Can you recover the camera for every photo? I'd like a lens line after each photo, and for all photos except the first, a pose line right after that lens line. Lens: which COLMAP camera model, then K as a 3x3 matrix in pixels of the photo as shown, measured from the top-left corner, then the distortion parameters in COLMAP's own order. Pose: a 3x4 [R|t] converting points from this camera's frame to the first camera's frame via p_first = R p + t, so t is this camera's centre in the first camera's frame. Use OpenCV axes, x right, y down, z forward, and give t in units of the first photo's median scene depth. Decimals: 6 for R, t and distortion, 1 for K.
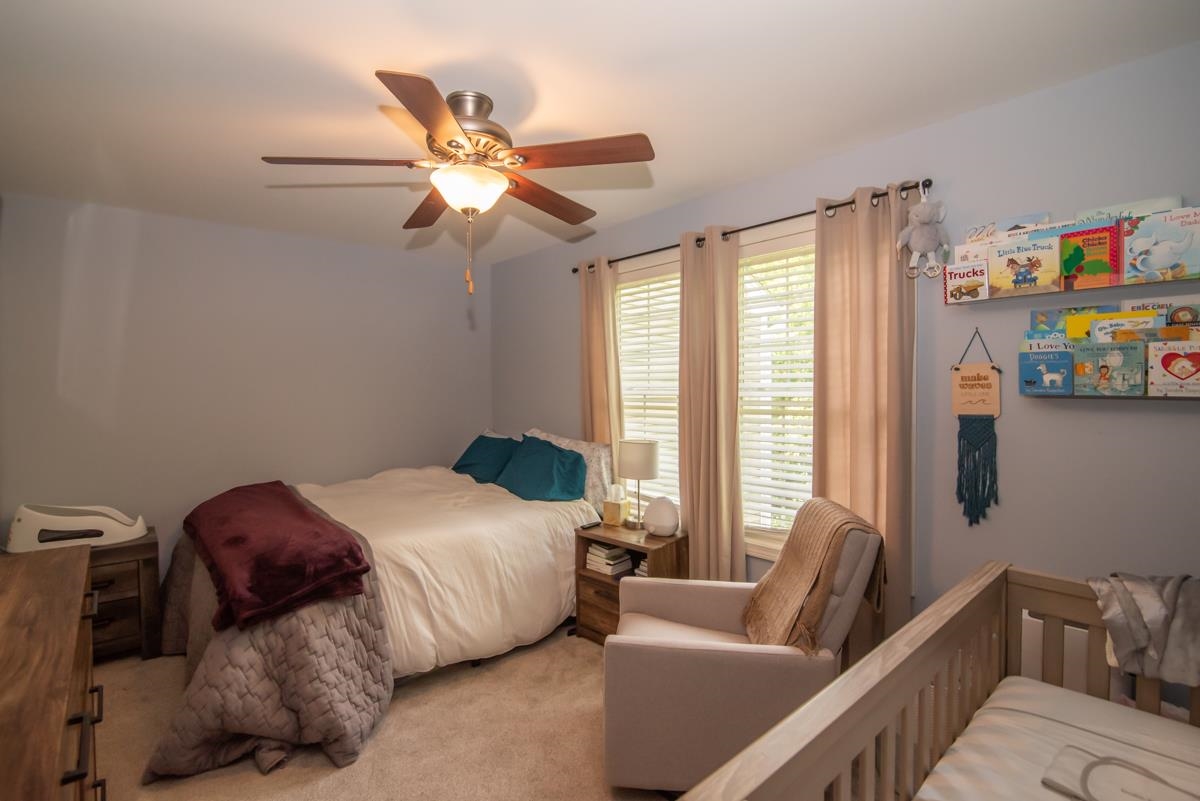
lens RADIAL K [[558.2, 0, 598.2], [0, 558.2, 402.5], [0, 0, 1]] dist [-0.020403, 0.000436]
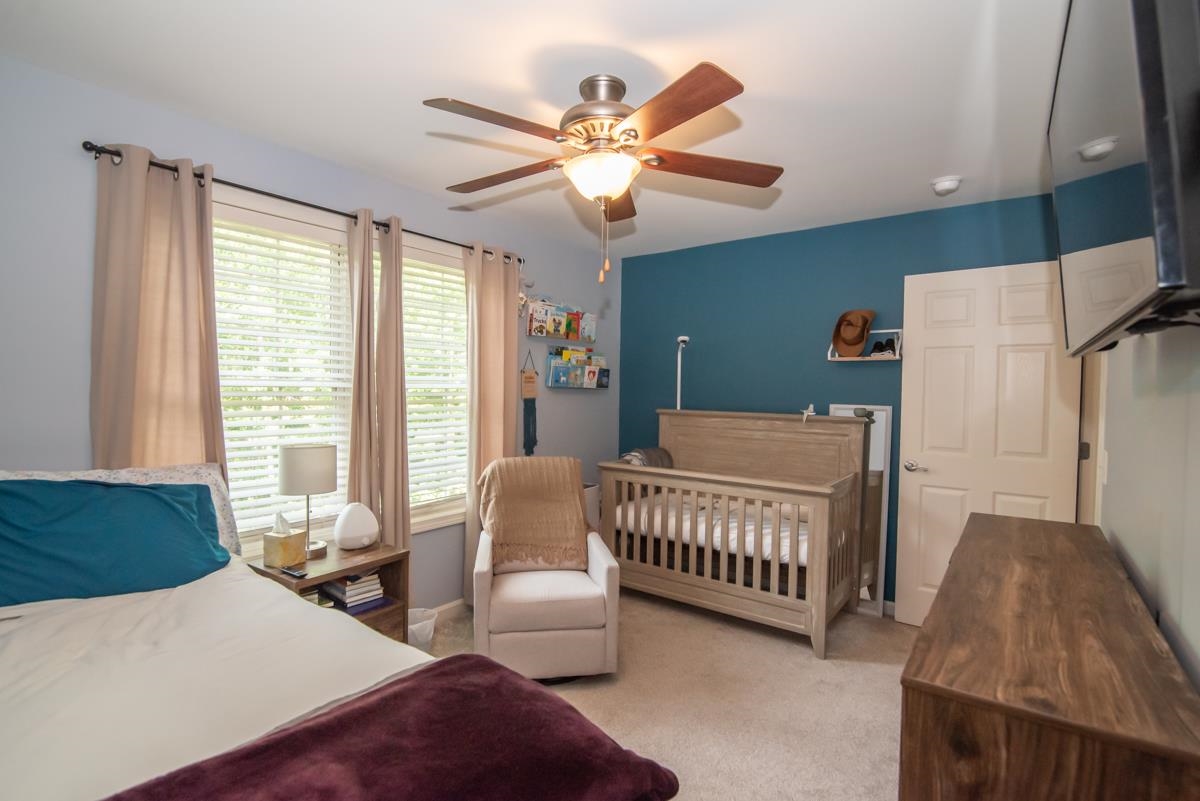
lens RADIAL K [[574.0, 0, 599.8], [0, 574.0, 367.6], [0, 0, 1]] dist [-0.018104, 0.000659]
pose [[-0.240437, 0.039717, 0.969852, -1.216127], [0.023231, 0.999112, -0.035155, -0.007506], [-0.970387, 0.014078, -0.241146, 1.274123]]
